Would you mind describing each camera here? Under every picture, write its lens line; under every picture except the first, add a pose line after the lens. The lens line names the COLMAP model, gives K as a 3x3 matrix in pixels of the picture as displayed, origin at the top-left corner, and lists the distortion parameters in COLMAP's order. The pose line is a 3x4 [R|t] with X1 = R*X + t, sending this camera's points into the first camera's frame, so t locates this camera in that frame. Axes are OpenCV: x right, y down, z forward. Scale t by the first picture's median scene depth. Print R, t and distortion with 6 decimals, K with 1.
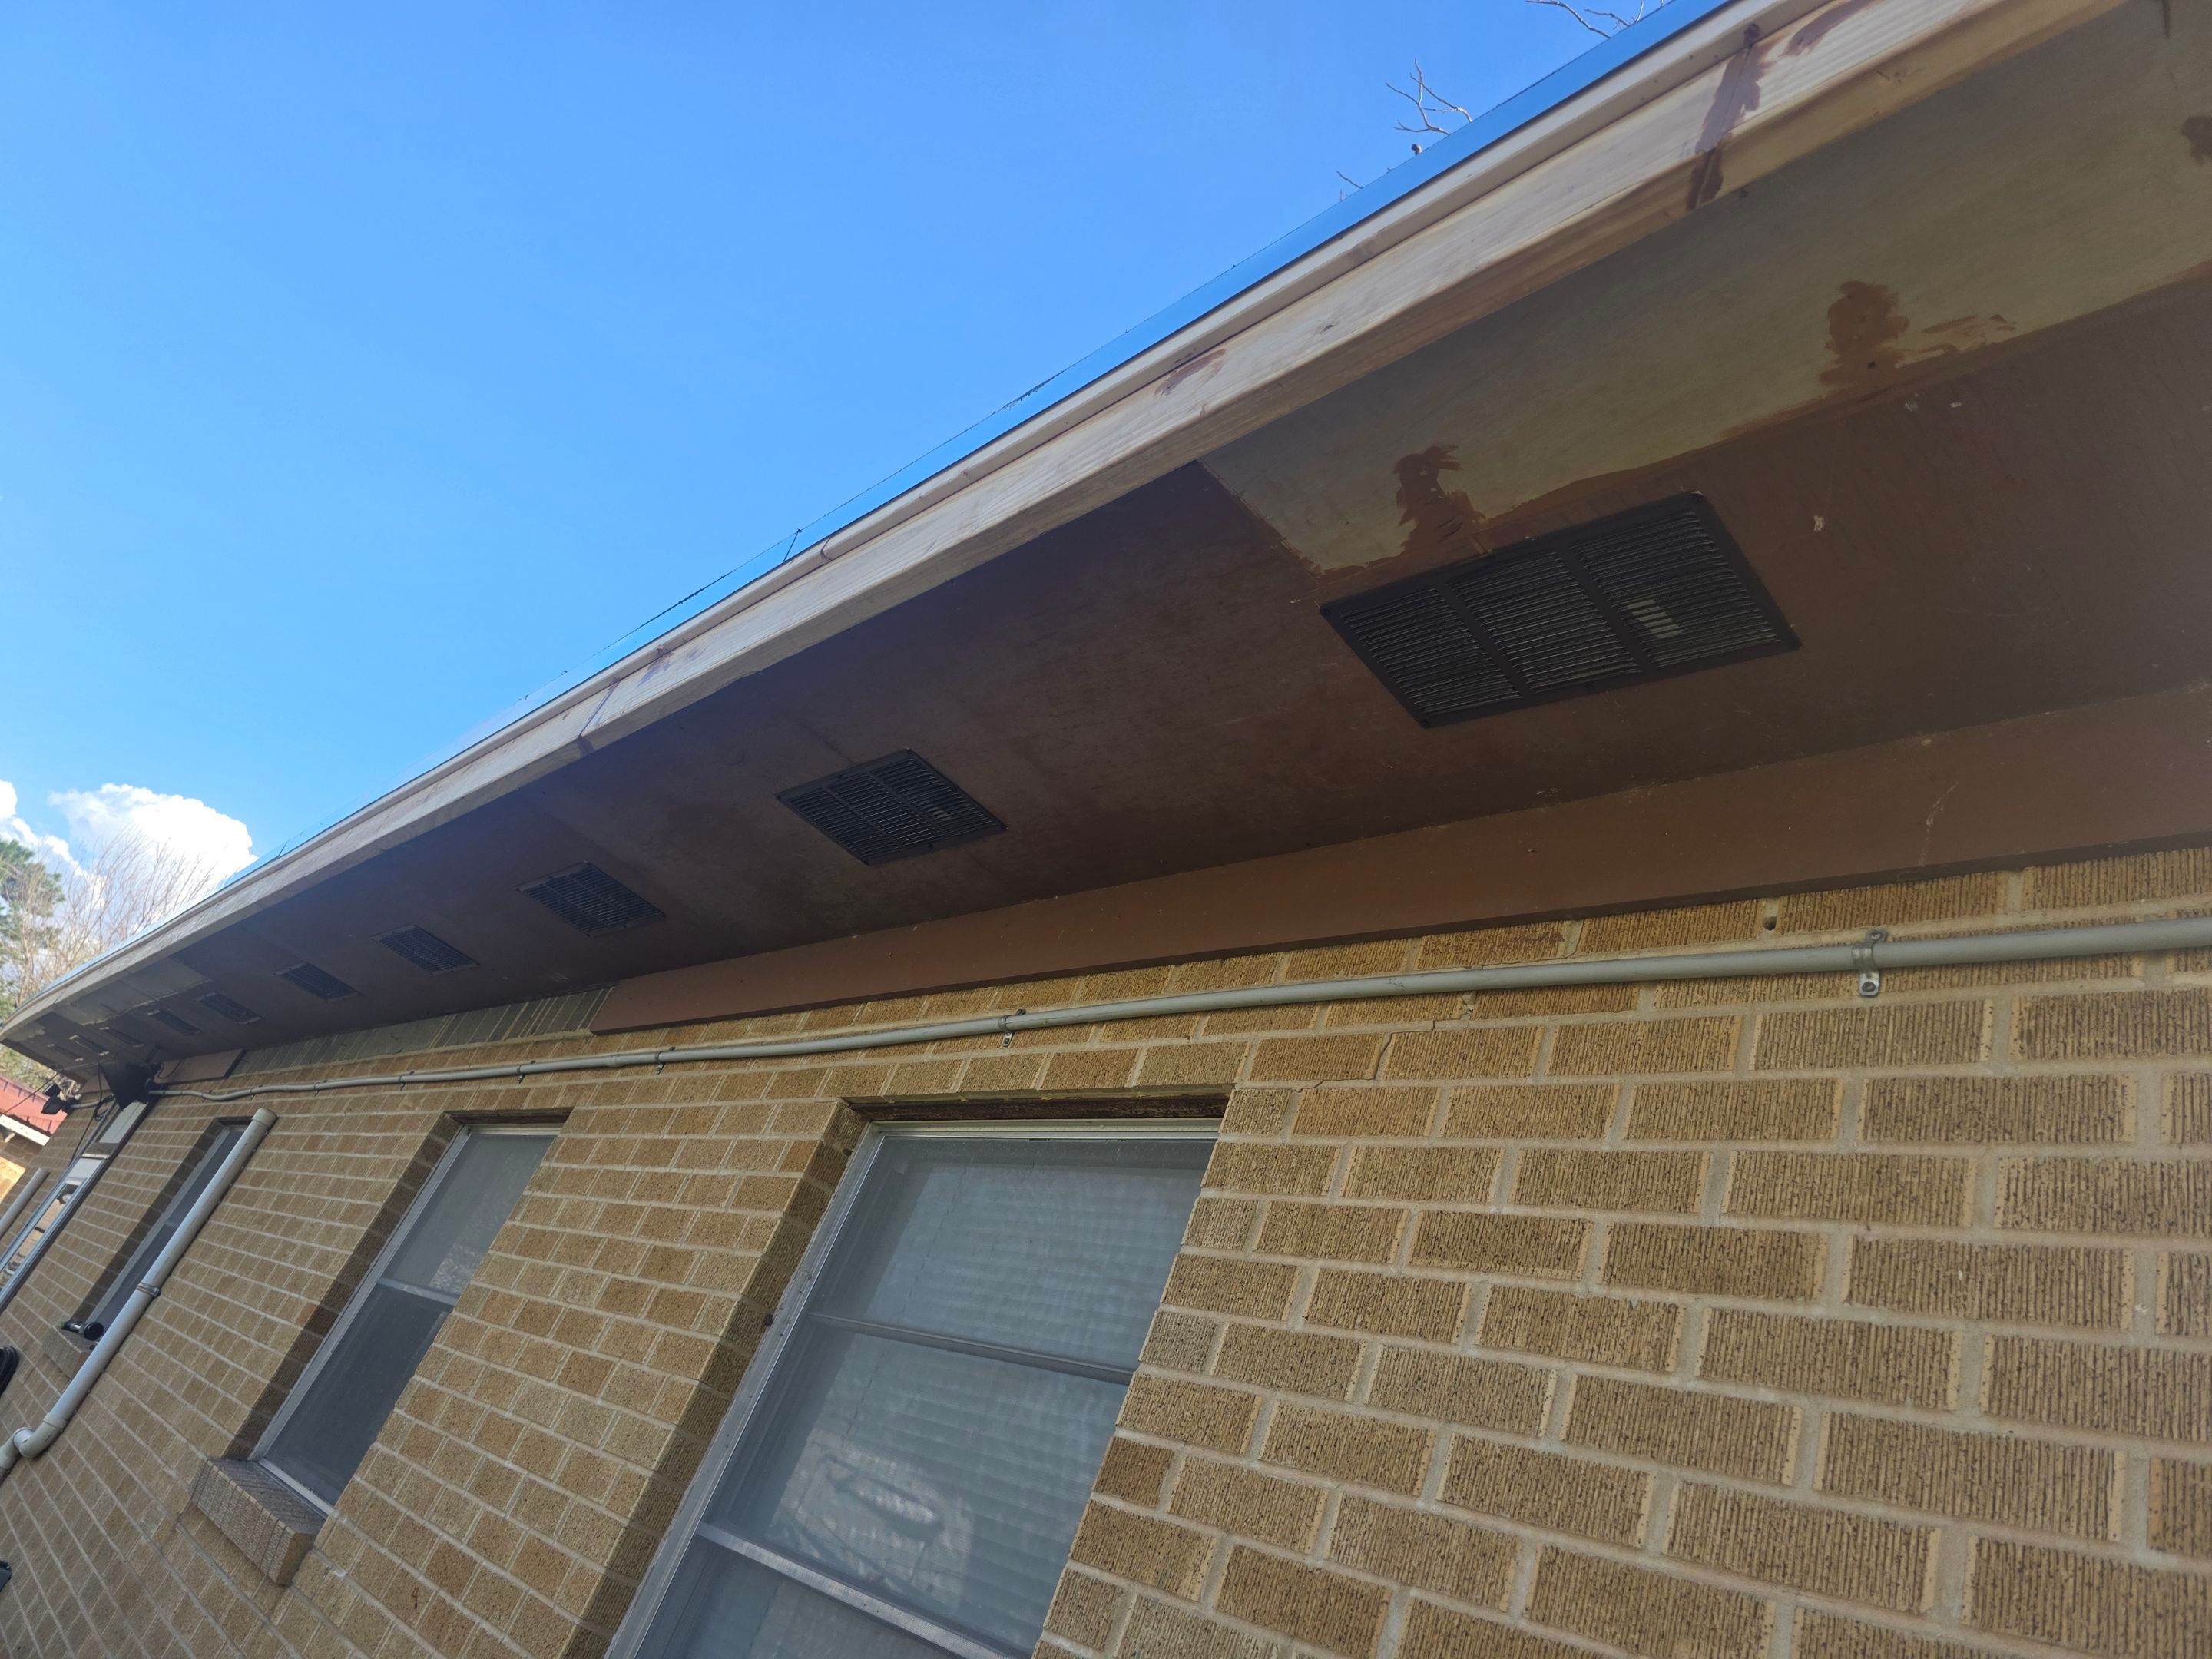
lens RADIAL K [[1520.4, 0, 1103.5], [0, 1520.4, 834.6], [0, 0, 1]] dist [0.011759, 0.001186]
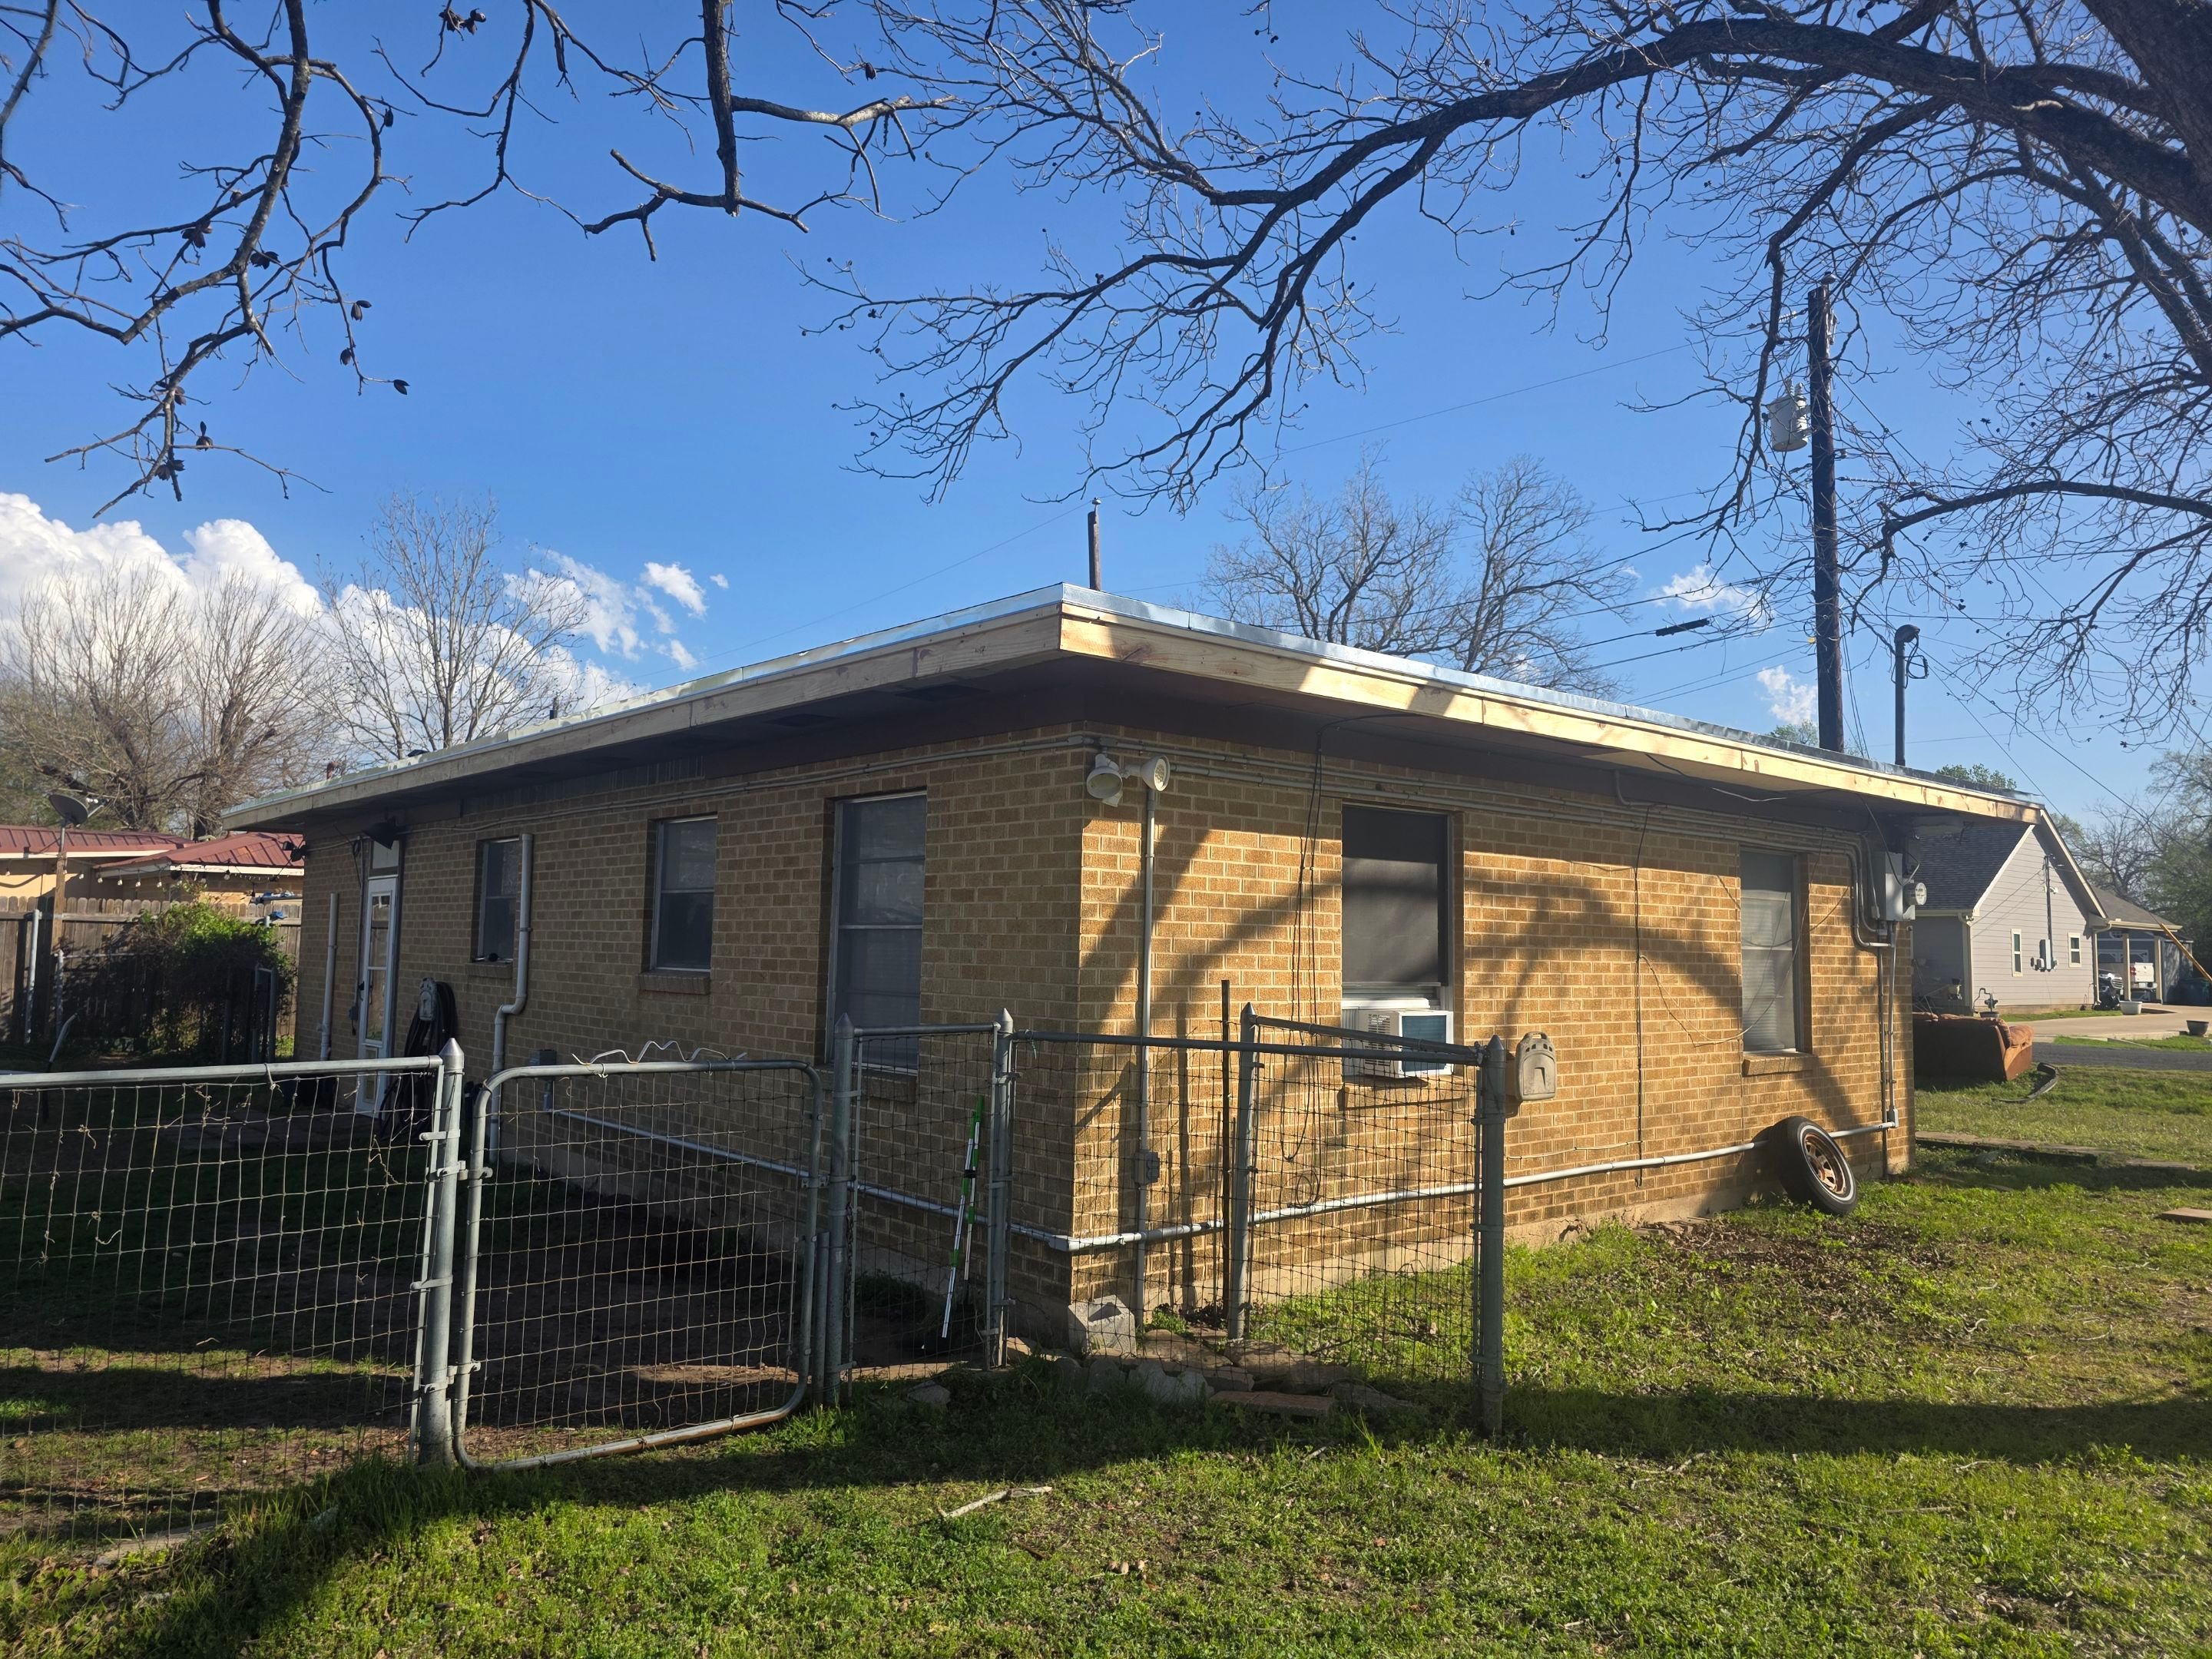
lens RADIAL K [[1520.4, 0, 1106.4], [0, 1520.4, 829.3], [0, 0, 1]] dist [0.011759, 0.001186]
pose [[0.936563, -0.350144, -0.015754, 0.372585], [0.324367, 0.848833, 0.417454, -0.834763], [-0.132797, -0.396082, 0.908561, -1.816524]]
